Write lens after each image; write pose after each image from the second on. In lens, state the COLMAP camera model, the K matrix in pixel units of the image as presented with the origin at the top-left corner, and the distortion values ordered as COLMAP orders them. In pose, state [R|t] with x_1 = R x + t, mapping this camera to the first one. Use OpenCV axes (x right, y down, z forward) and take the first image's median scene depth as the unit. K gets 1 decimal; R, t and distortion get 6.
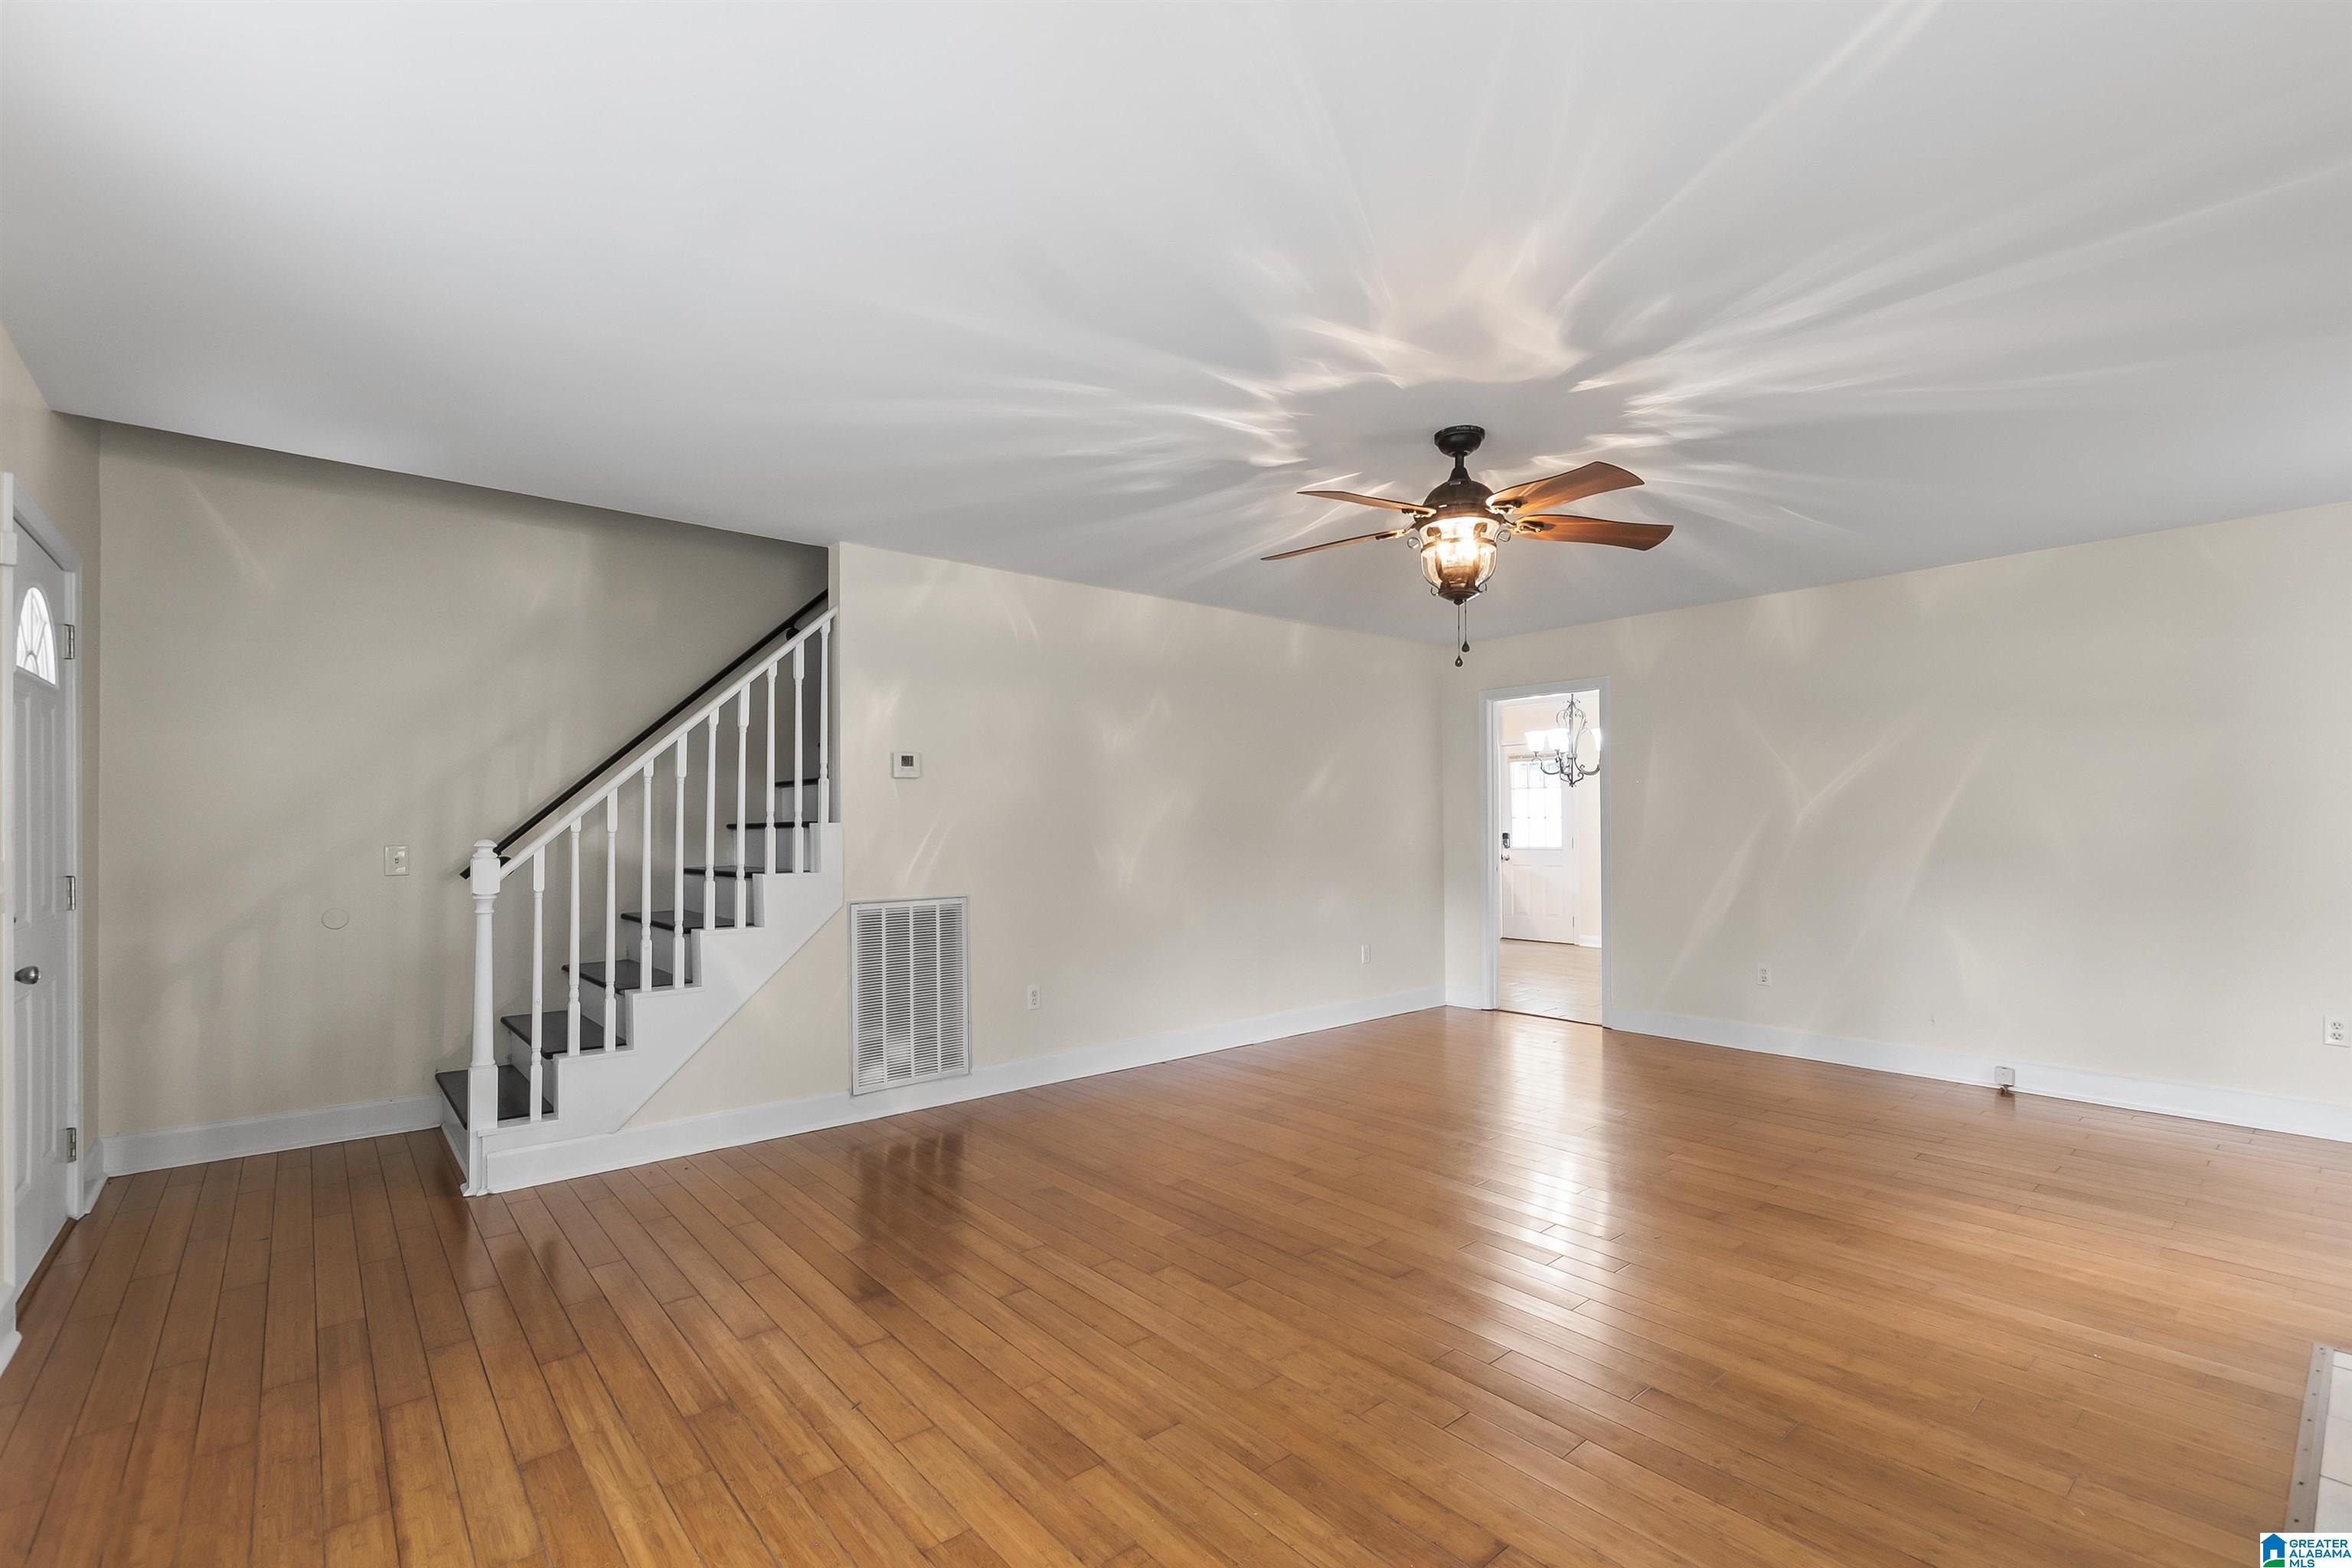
lens RADIAL K [[1029.1, 0, 1179.3], [0, 1029.1, 813.3], [0, 0, 1]] dist [0.000681, 0.000035]
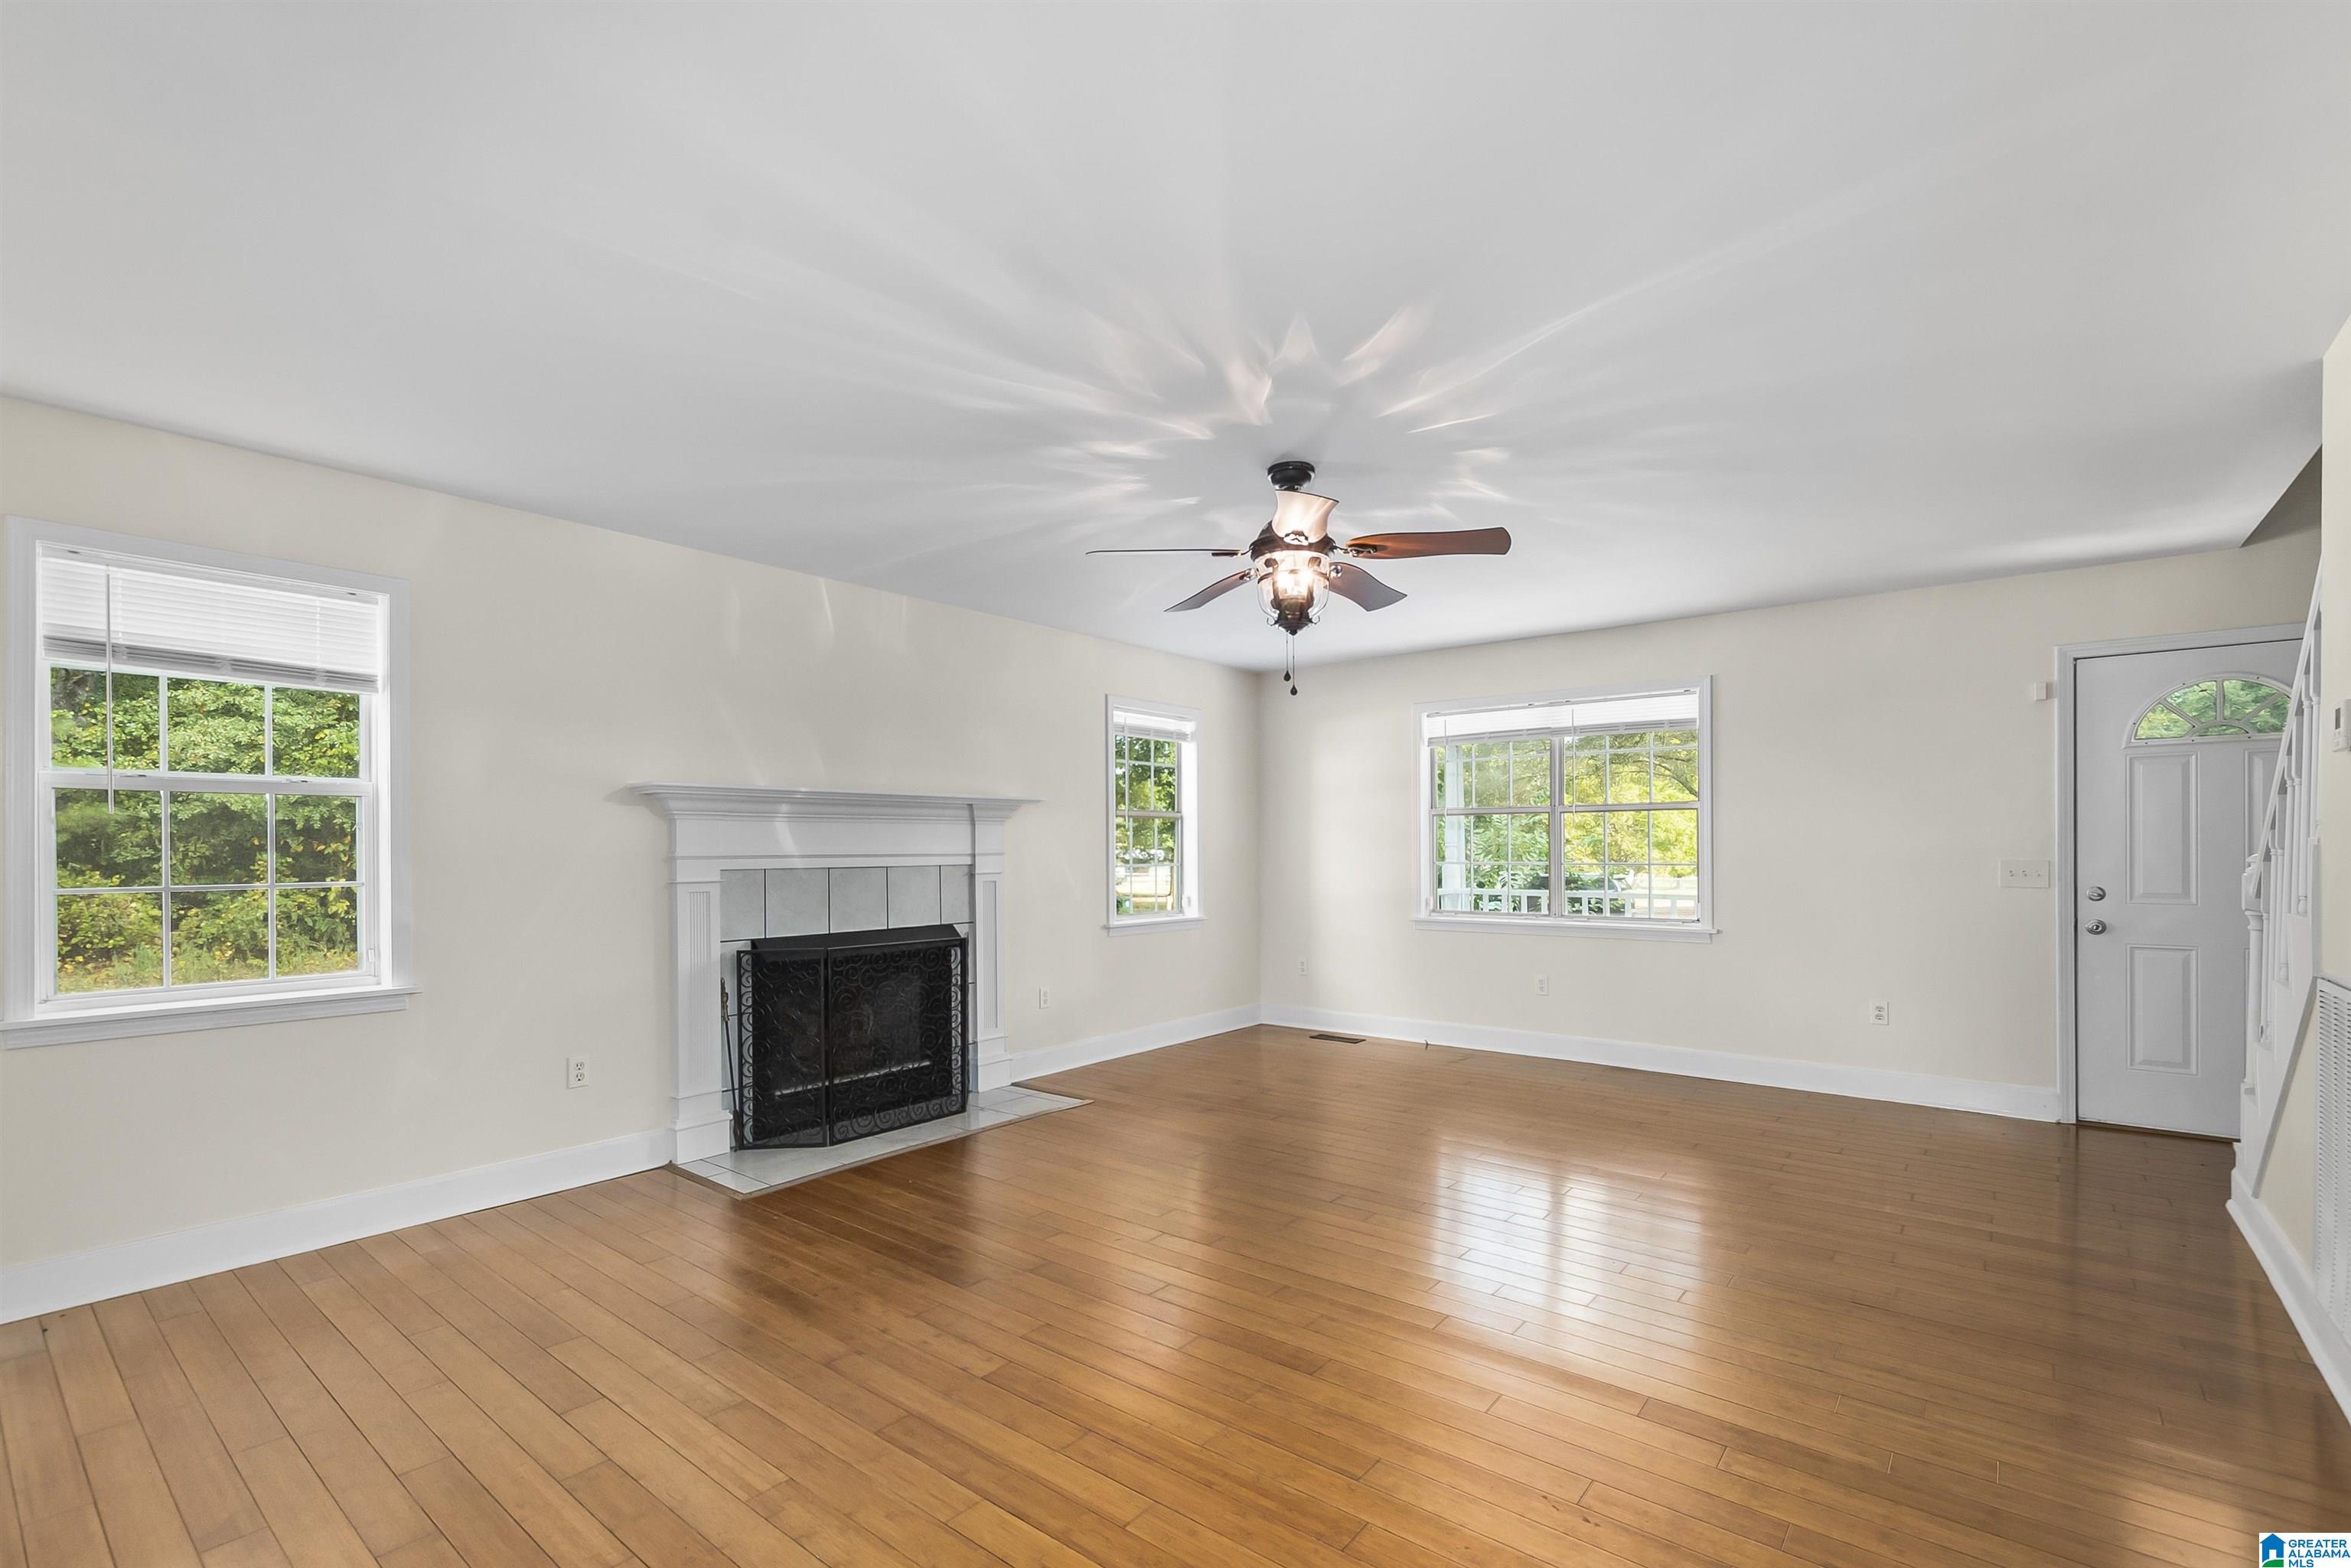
lens RADIAL K [[1044.4, 0, 1169.4], [0, 1044.4, 853.4], [0, 0, 1]] dist [0.001597, 0.000053]
pose [[-0.984166, 0.010707, -0.176928, 0.420184], [0.011255, 0.999934, -0.002096, 0.011161], [0.176894, -0.004055, -0.984222, 1.450814]]
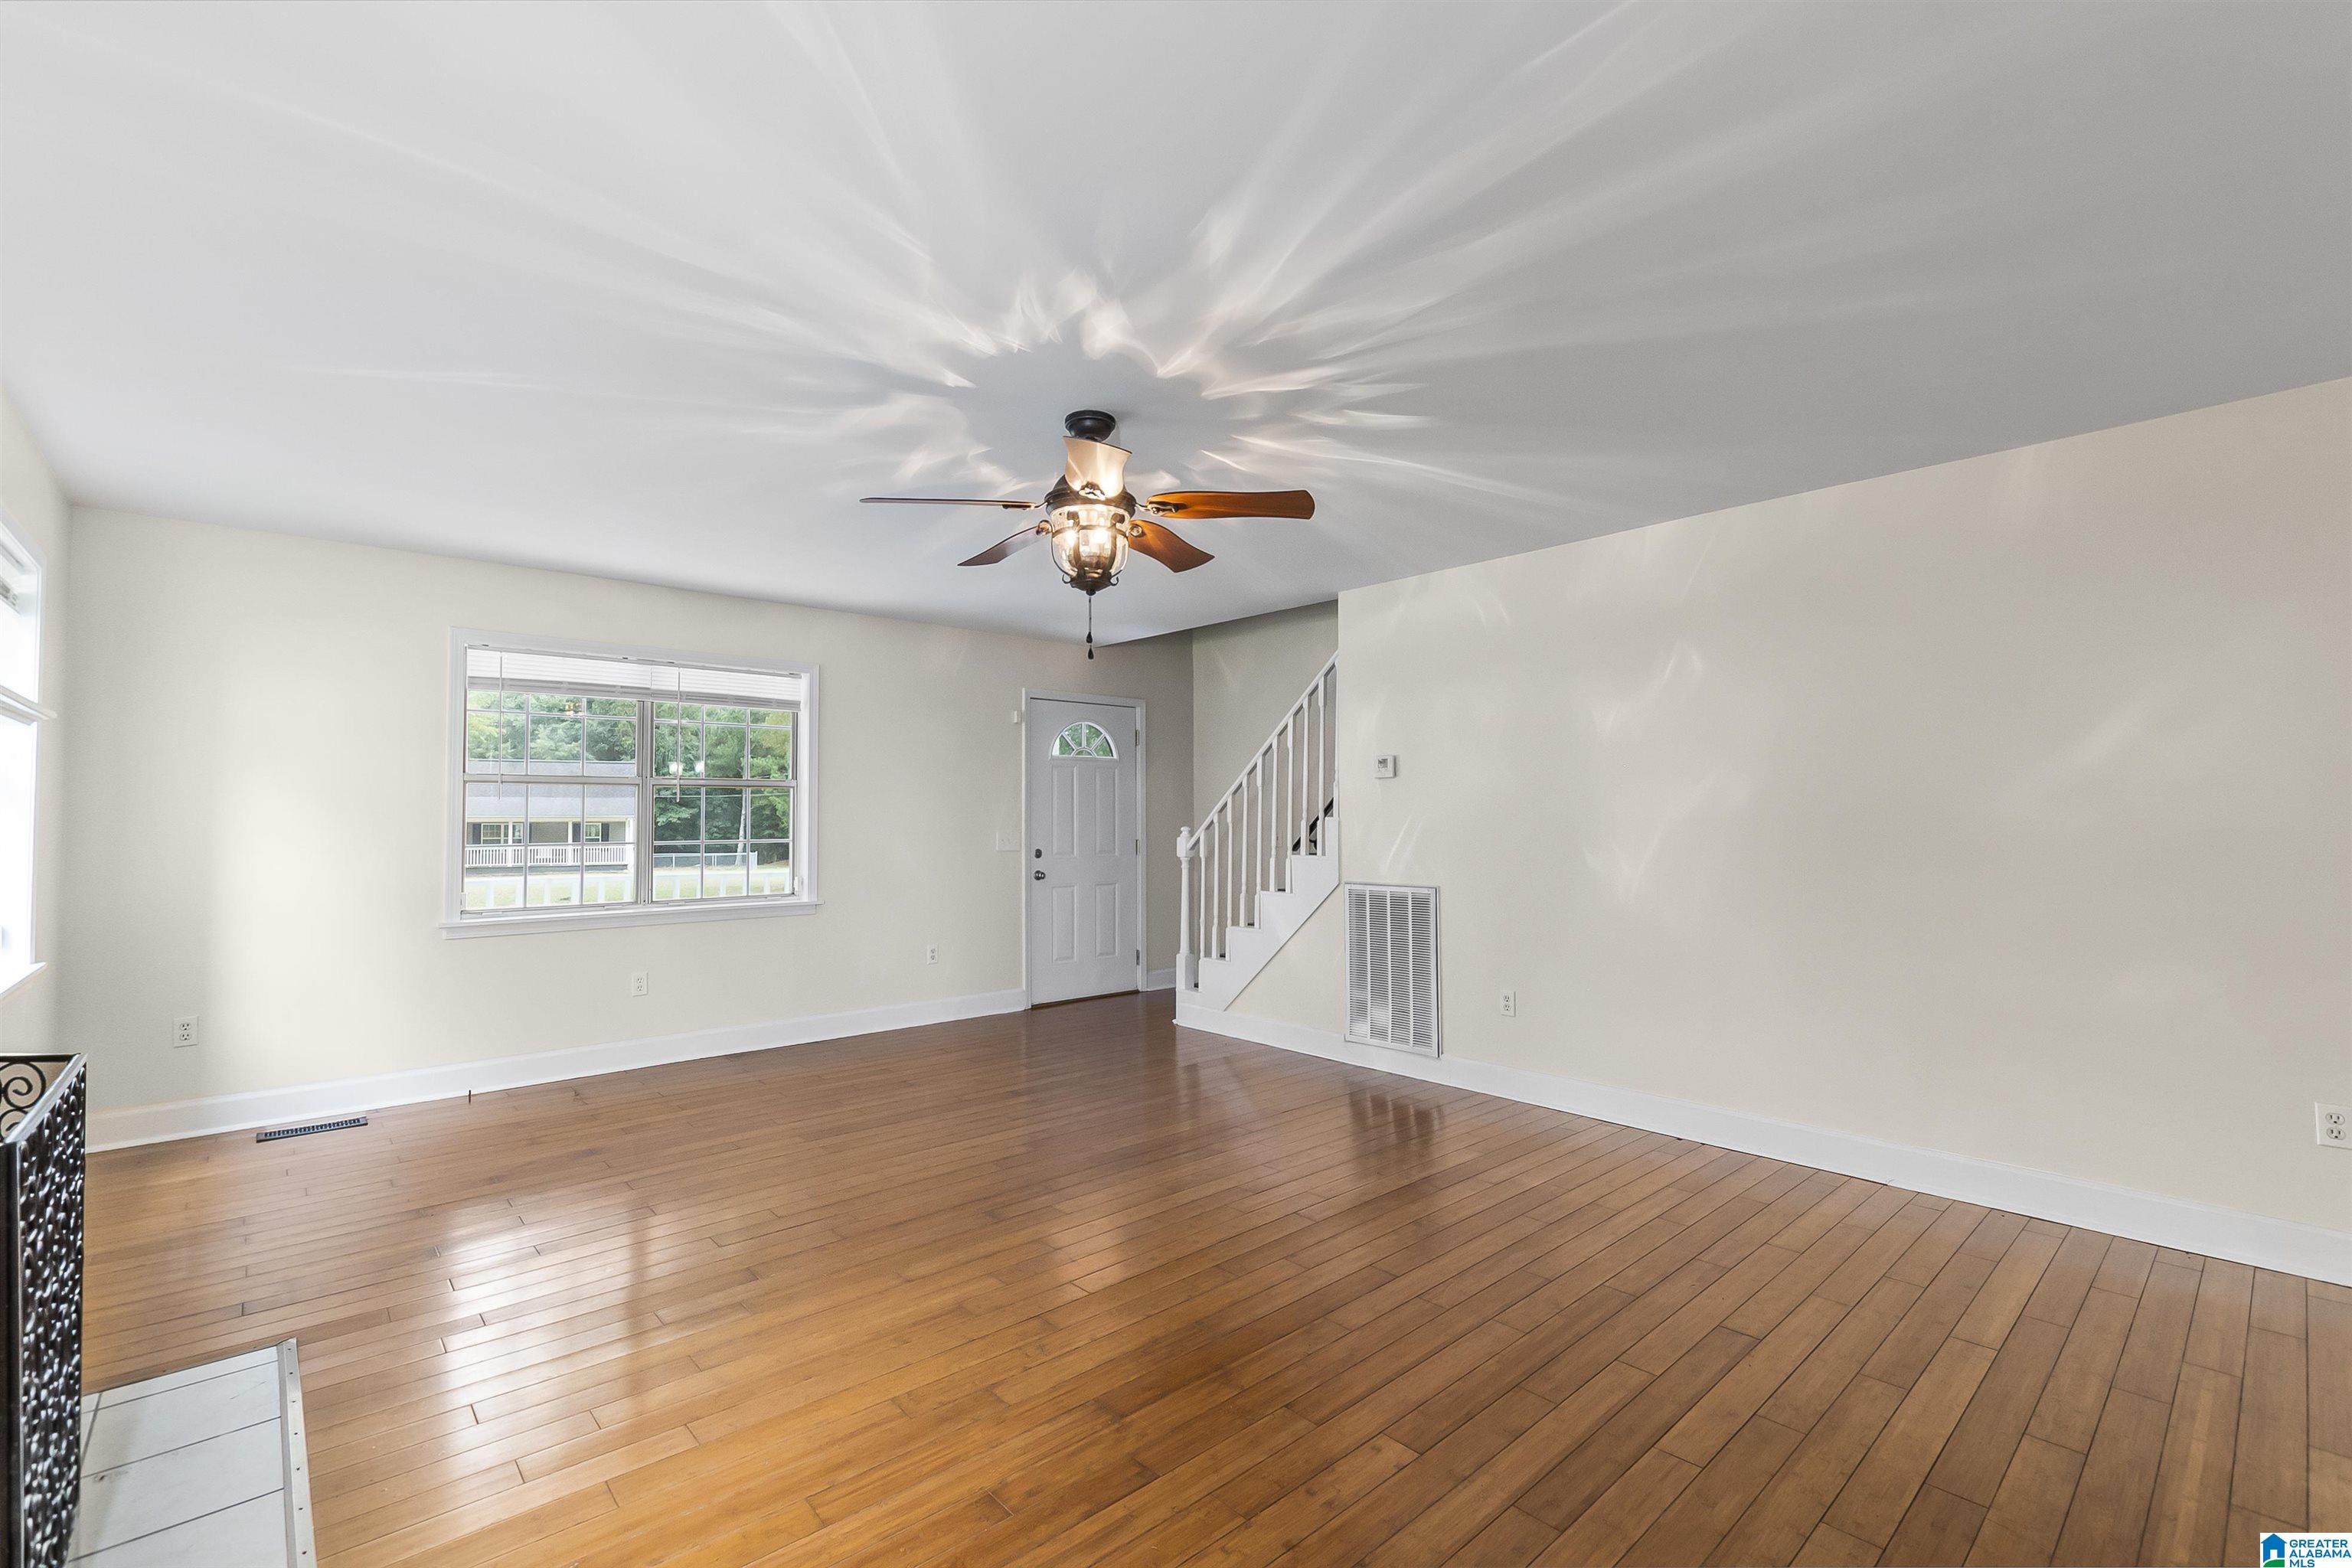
lens RADIAL K [[1023.3, 0, 1185.3], [0, 1023.3, 779.8], [0, 0, 1]] dist [0.001012, -0.000119]
pose [[0.031270, -0.033467, -0.998951, 0.888087], [0.013433, 0.999363, -0.033060, 0.002533], [0.999421, -0.012385, 0.031700, 0.763463]]
